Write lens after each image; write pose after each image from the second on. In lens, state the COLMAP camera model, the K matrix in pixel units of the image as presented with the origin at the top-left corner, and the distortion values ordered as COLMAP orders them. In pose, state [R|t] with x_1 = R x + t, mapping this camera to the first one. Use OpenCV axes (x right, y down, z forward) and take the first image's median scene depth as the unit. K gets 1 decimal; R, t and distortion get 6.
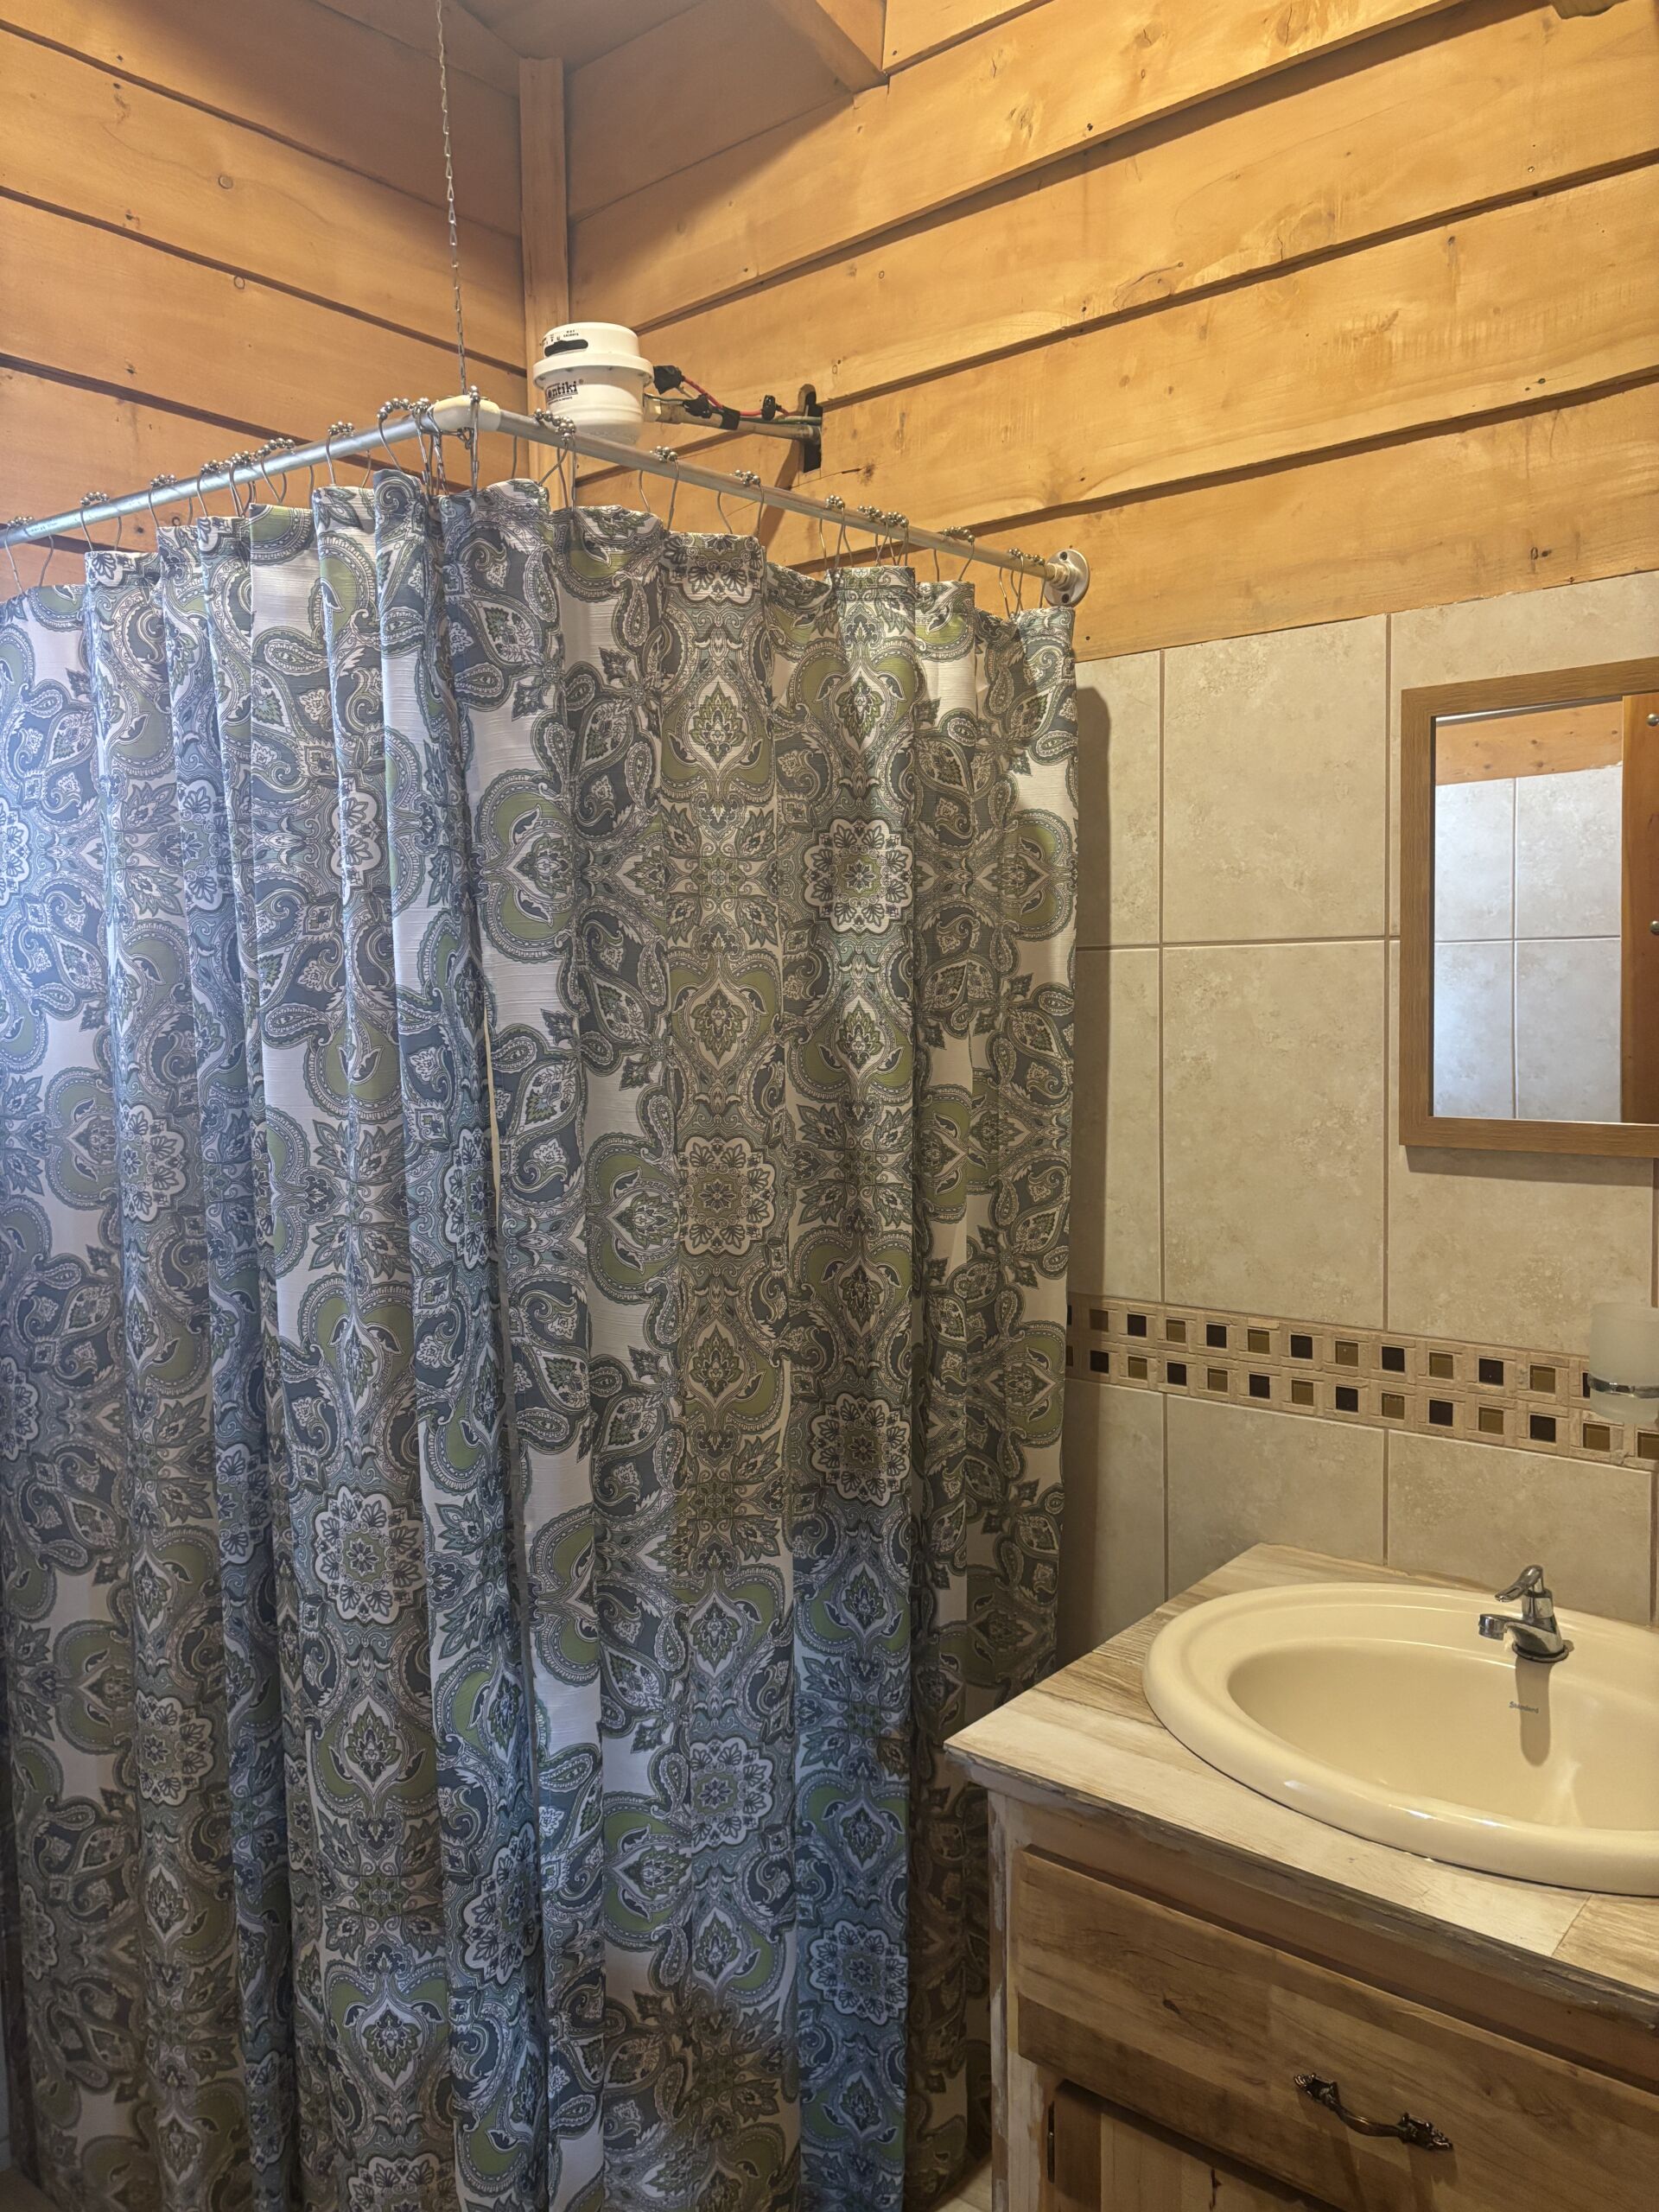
lens RADIAL K [[1663.7, 0, 840.1], [0, 1663.7, 1101.2], [0, 0, 1]] dist [0.049385, -0.057751]
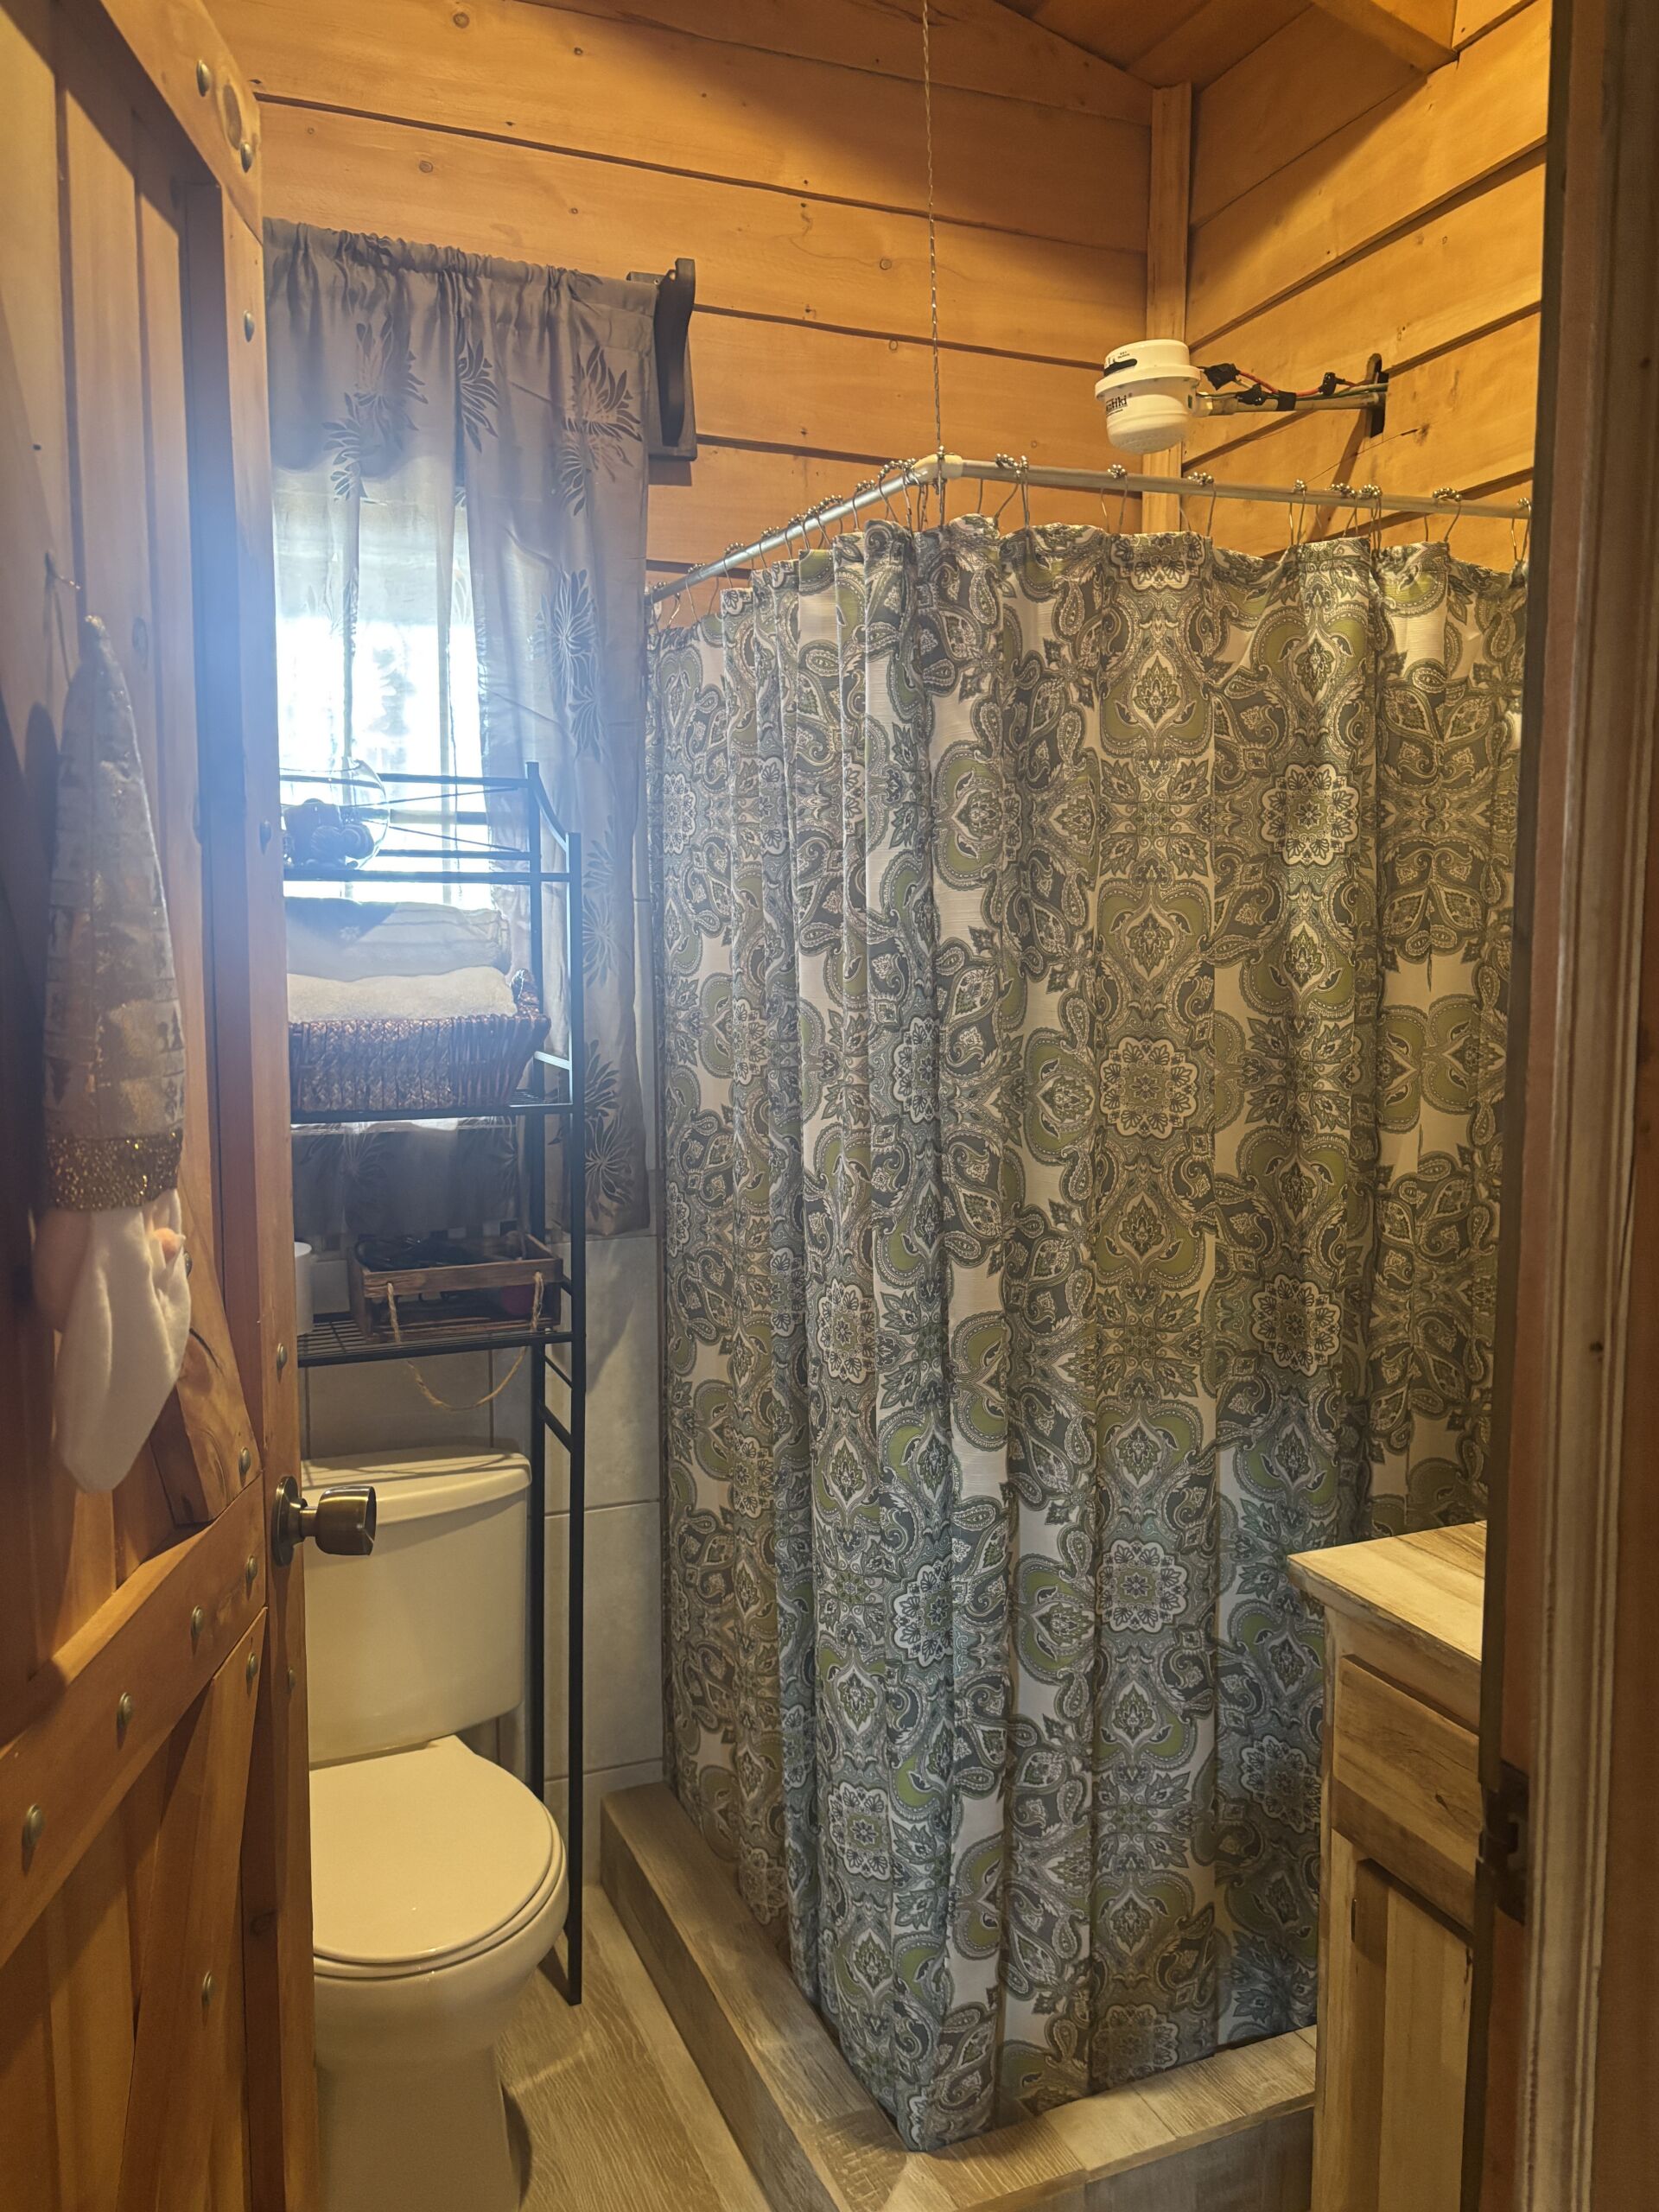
lens RADIAL K [[1663.7, 0, 822.2], [0, 1663.7, 1105.9], [0, 0, 1]] dist [0.049385, -0.057751]
pose [[0.883593, 0.059489, -0.464461, 0.284017], [-0.044544, 0.998077, 0.043095, 0.029489], [0.466132, -0.017389, 0.884544, -0.175180]]
